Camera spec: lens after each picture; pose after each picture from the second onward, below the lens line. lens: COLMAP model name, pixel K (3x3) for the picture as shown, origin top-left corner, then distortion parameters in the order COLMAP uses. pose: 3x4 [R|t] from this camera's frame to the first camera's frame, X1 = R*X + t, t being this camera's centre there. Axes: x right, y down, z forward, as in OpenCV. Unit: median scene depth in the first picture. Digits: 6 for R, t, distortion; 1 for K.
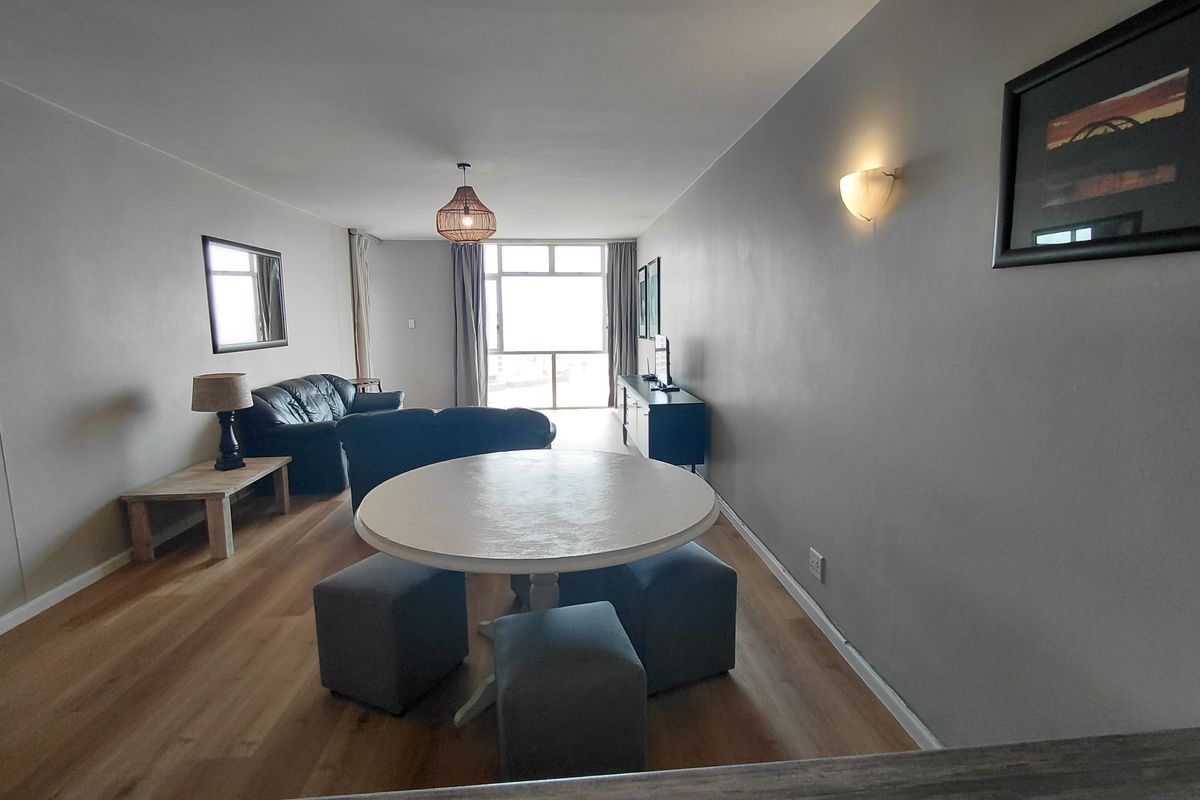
lens RADIAL K [[558.4, 0, 601.6], [0, 558.4, 390.5], [0, 0, 1]] dist [-0.002347, -0.000300]
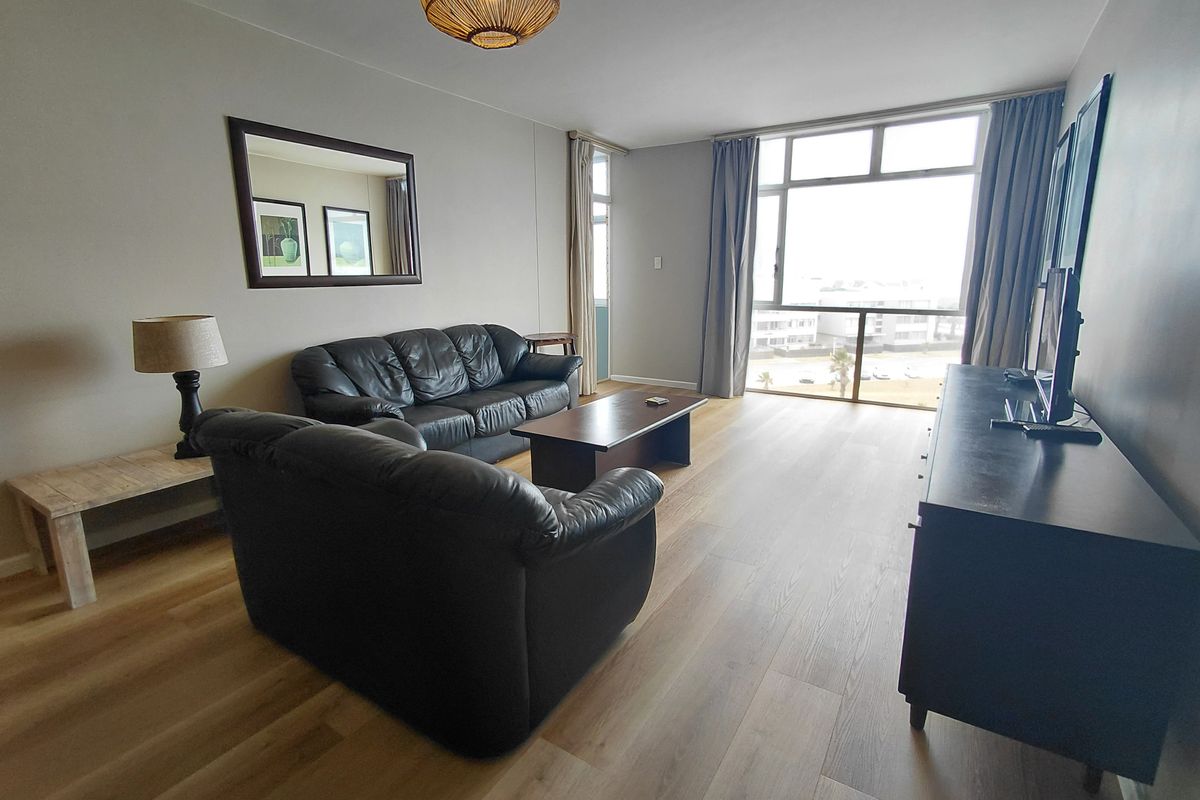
lens RADIAL K [[560.0, 0, 600.8], [0, 560.0, 385.9], [0, 0, 1]] dist [0.000232, 0.000134]
pose [[0.798342, 0.123450, -0.589415, 0.057931], [-0.080572, 0.991859, 0.098609, -0.024296], [0.596789, -0.031233, 0.801790, 0.348303]]
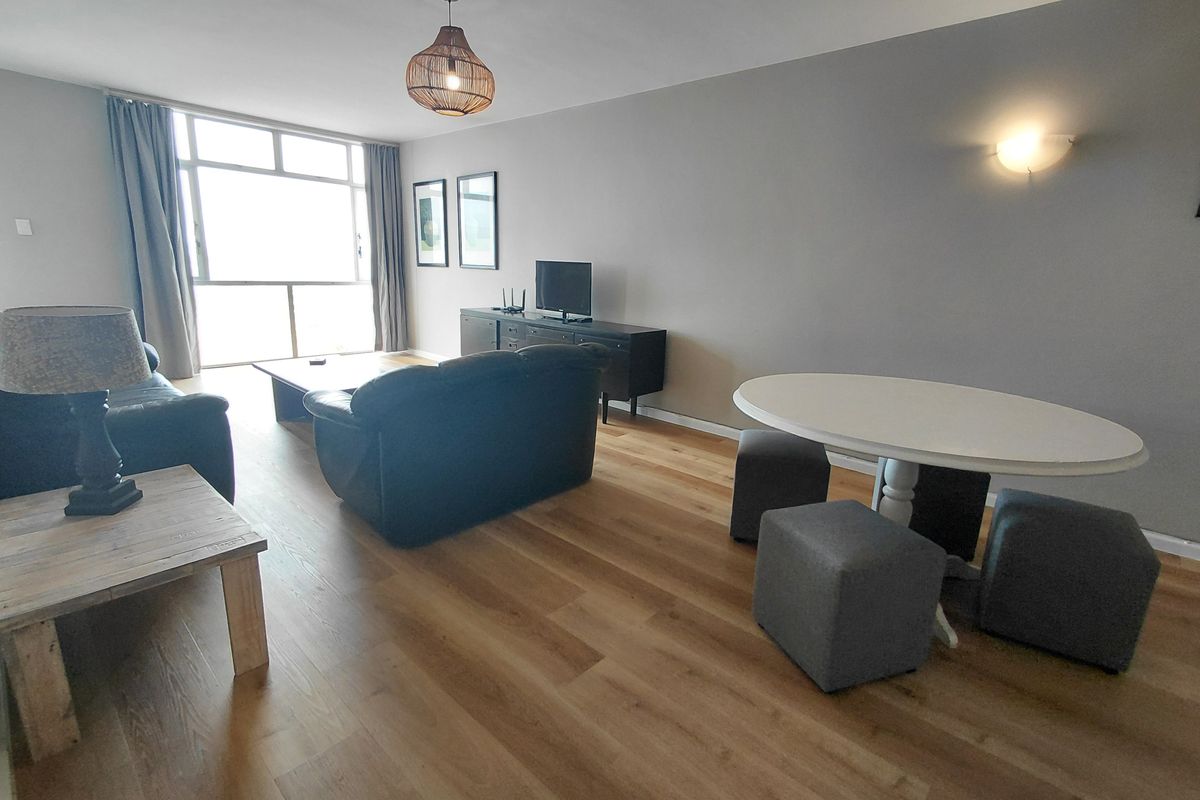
lens RADIAL K [[558.4, 0, 601.6], [0, 558.4, 390.5], [0, 0, 1]] dist [-0.002347, -0.000300]
pose [[0.728207, -0.115652, 0.675529, -0.311512], [0.044456, 0.991555, 0.121833, 0.001278], [-0.683914, -0.058688, 0.727198, 0.173873]]
